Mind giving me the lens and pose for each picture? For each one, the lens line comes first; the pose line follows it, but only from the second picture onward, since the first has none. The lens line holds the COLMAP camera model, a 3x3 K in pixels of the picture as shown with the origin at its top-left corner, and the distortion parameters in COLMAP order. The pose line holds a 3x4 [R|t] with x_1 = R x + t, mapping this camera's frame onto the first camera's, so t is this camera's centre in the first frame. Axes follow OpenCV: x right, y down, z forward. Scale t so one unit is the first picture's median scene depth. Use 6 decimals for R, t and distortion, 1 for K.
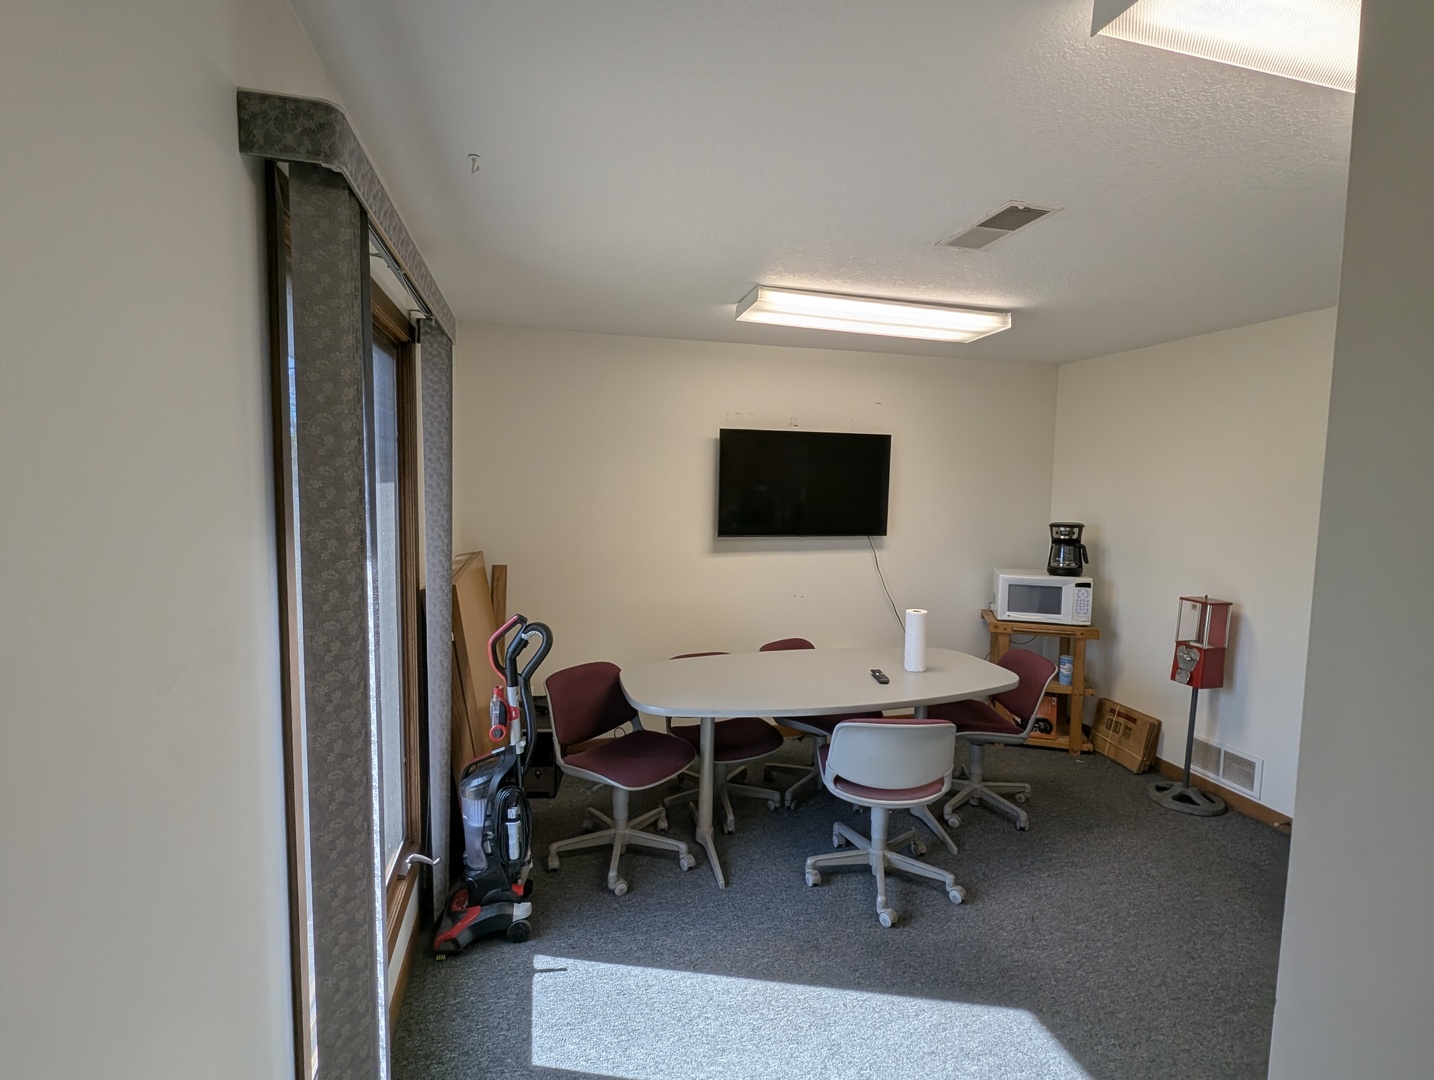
lens RADIAL K [[673.5, 0, 717.4], [0, 673.5, 545.3], [0, 0, 1]] dist [-0.002912, -0.000134]
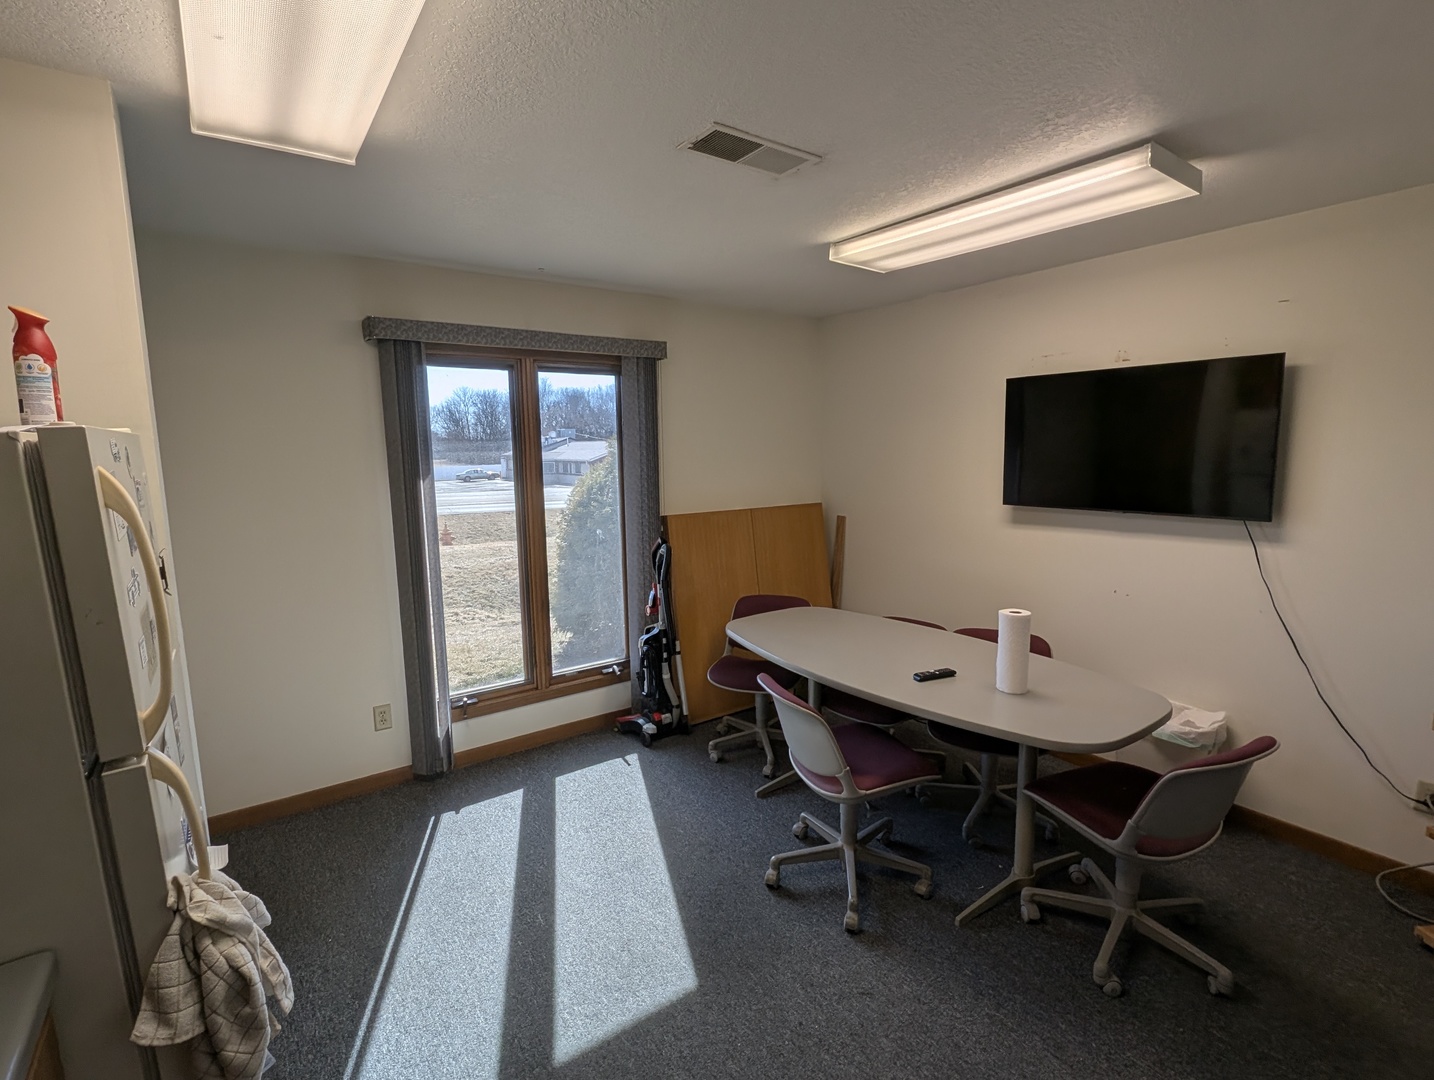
lens RADIAL K [[673.5, 0, 715.5], [0, 673.5, 541.6], [0, 0, 1]] dist [-0.002912, -0.000134]
pose [[0.356898, 0.106173, -0.928090, 0.850246], [-0.071382, 0.993715, 0.086230, -0.016797], [0.931412, 0.035473, 0.362233, 0.423784]]
